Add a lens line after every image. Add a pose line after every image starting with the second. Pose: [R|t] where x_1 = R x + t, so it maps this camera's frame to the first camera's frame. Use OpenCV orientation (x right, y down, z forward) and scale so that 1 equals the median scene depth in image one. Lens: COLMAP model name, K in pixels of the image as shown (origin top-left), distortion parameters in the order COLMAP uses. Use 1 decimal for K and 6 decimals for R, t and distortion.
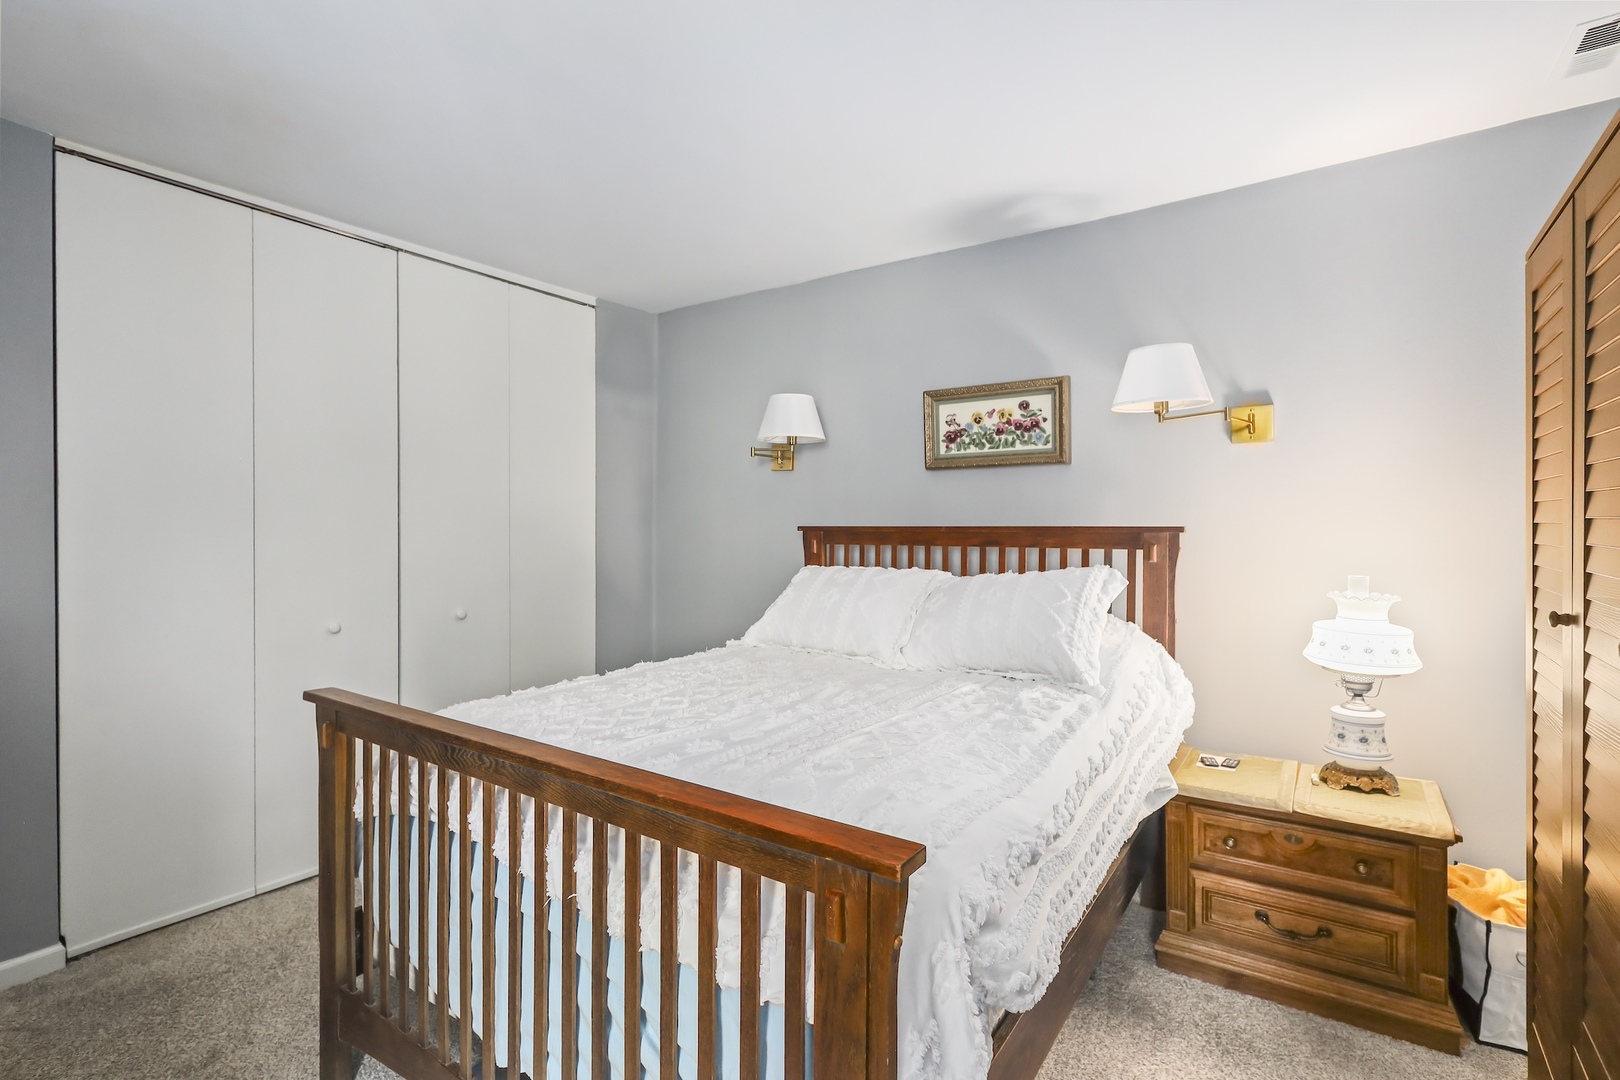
lens RADIAL K [[757.7, 0, 807.0], [0, 757.7, 529.2], [0, 0, 1]] dist [0.000462, 0.000015]
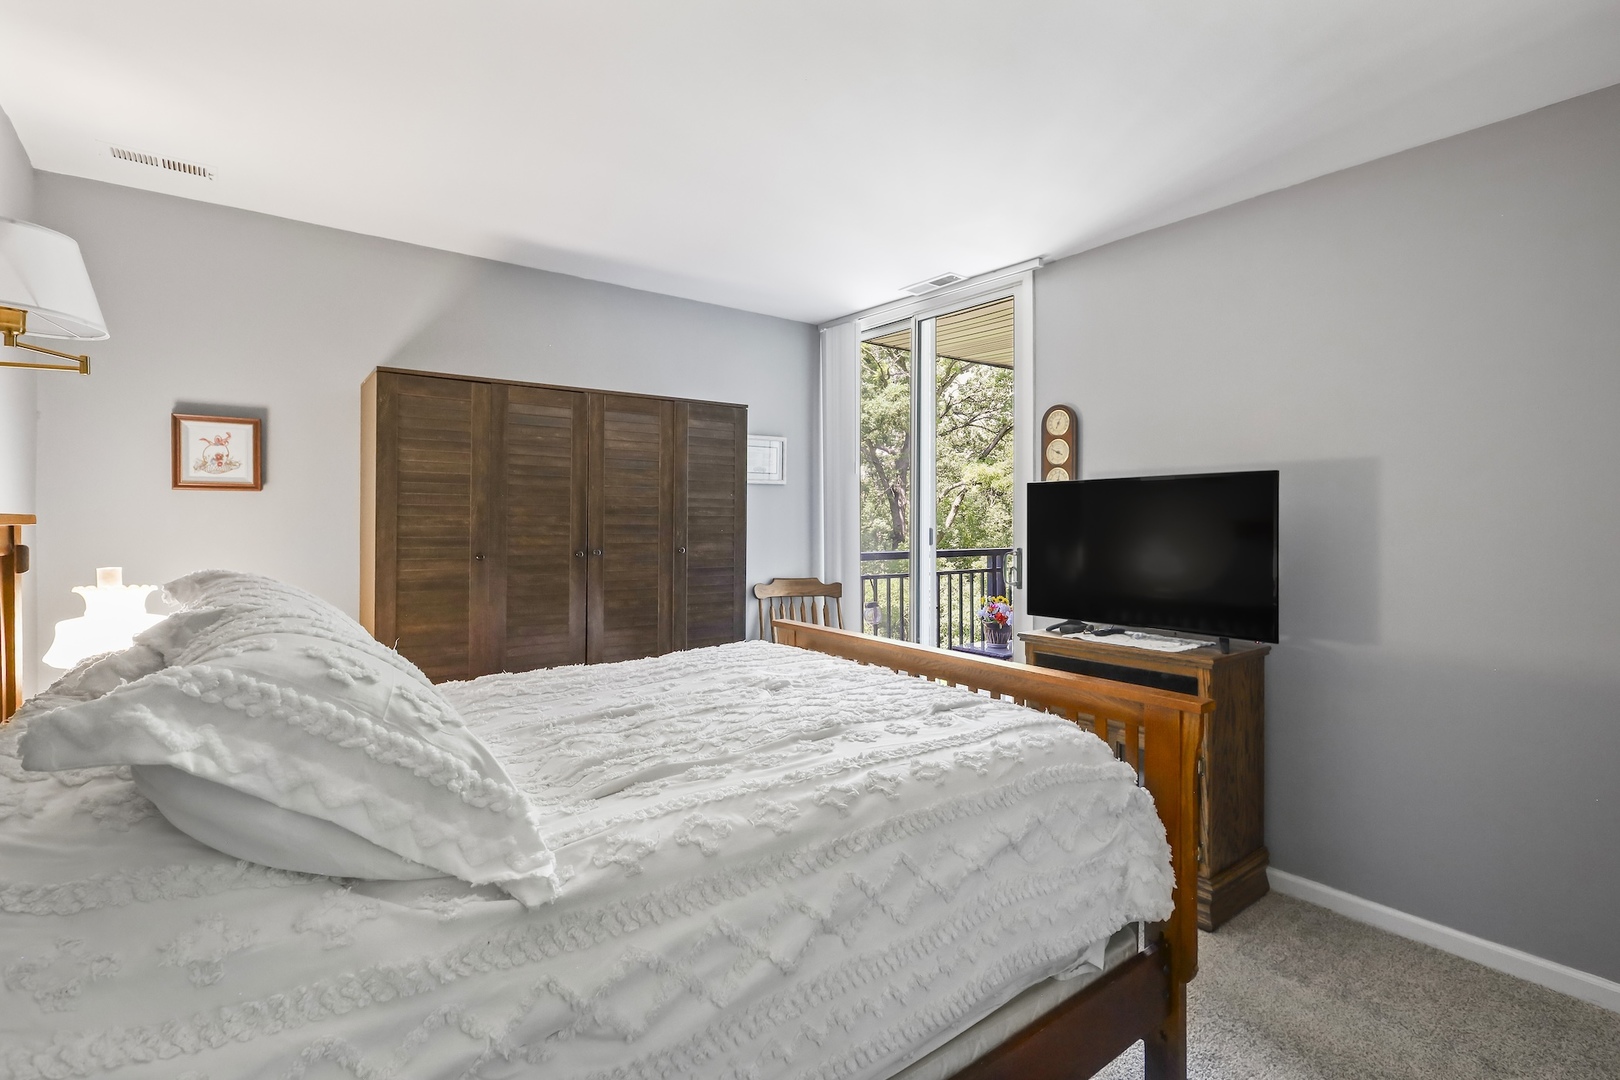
lens RADIAL K [[749.8, 0, 817.5], [0, 749.8, 534.2], [0, 0, 1]] dist [-0.003097, -0.000365]
pose [[-0.955832, -0.004338, 0.293882, -0.284708], [0.001754, 0.999789, 0.020462, 0.000808], [-0.293909, 0.020073, -0.955623, 1.195039]]
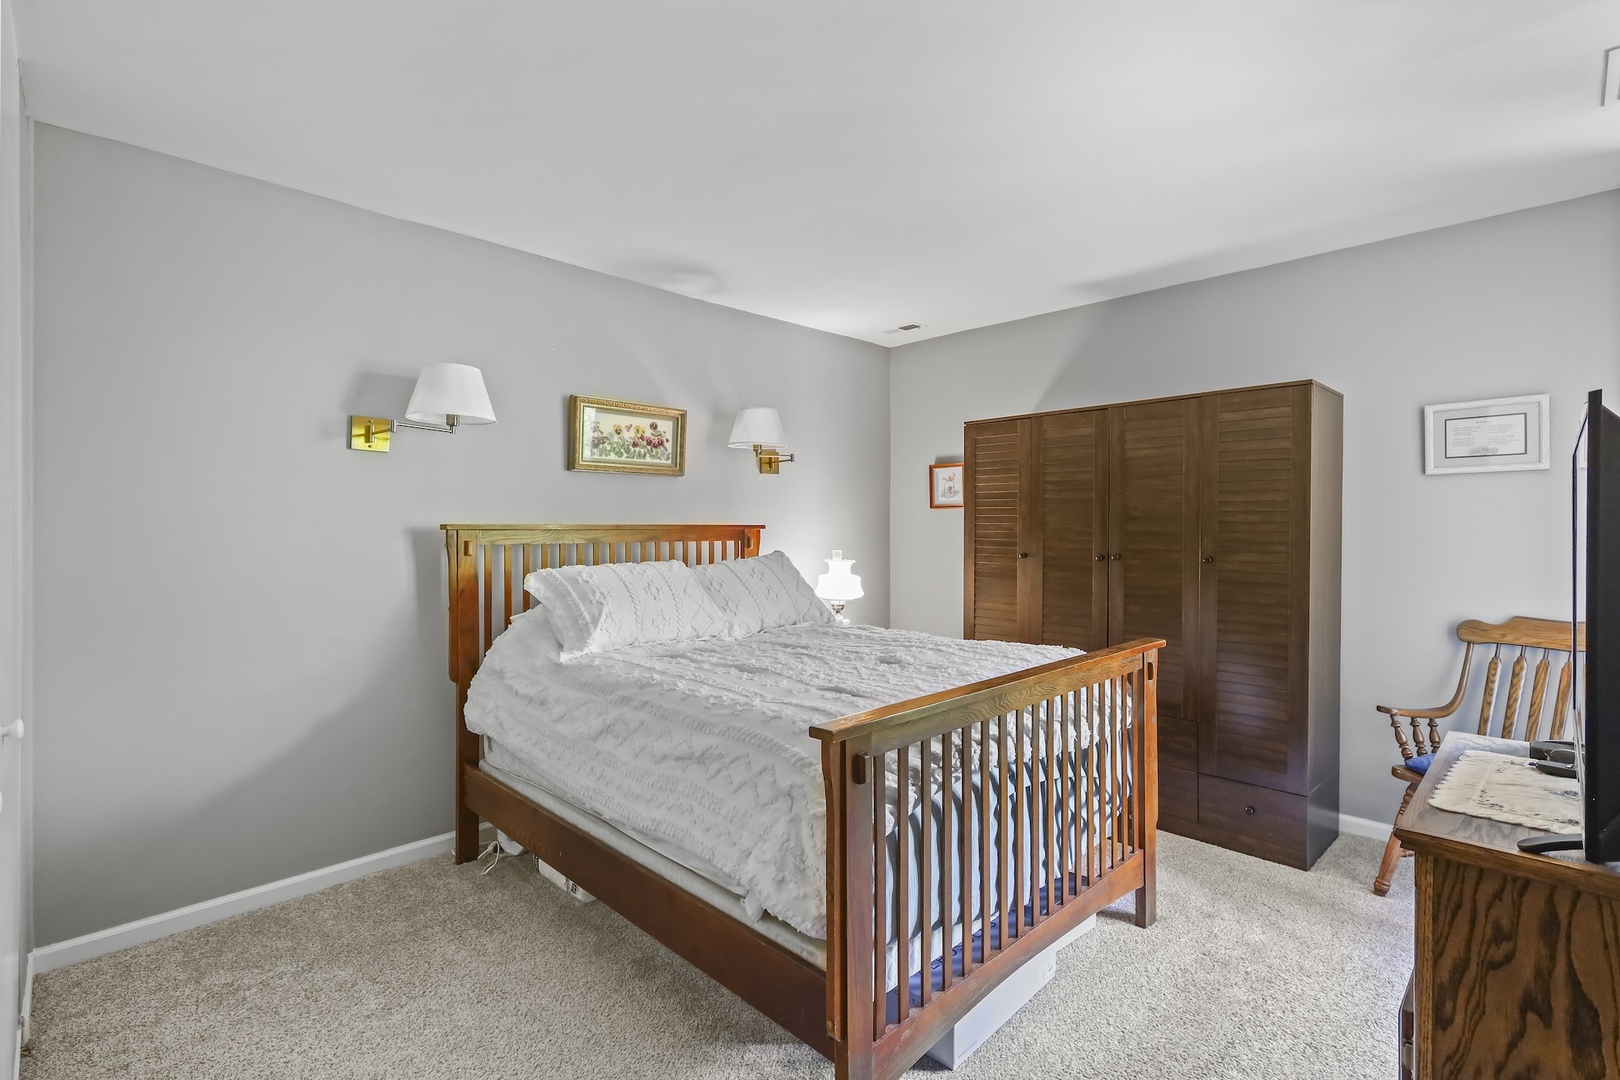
lens RADIAL K [[758.6, 0, 814.0], [0, 758.6, 541.6], [0, 0, 1]] dist [-0.000920, -0.000464]
pose [[0.173826, -0.018527, 0.984602, -0.870079], [0.004514, 0.999828, 0.018016, 0.002054], [-0.984766, 0.001313, 0.173880, 0.528900]]
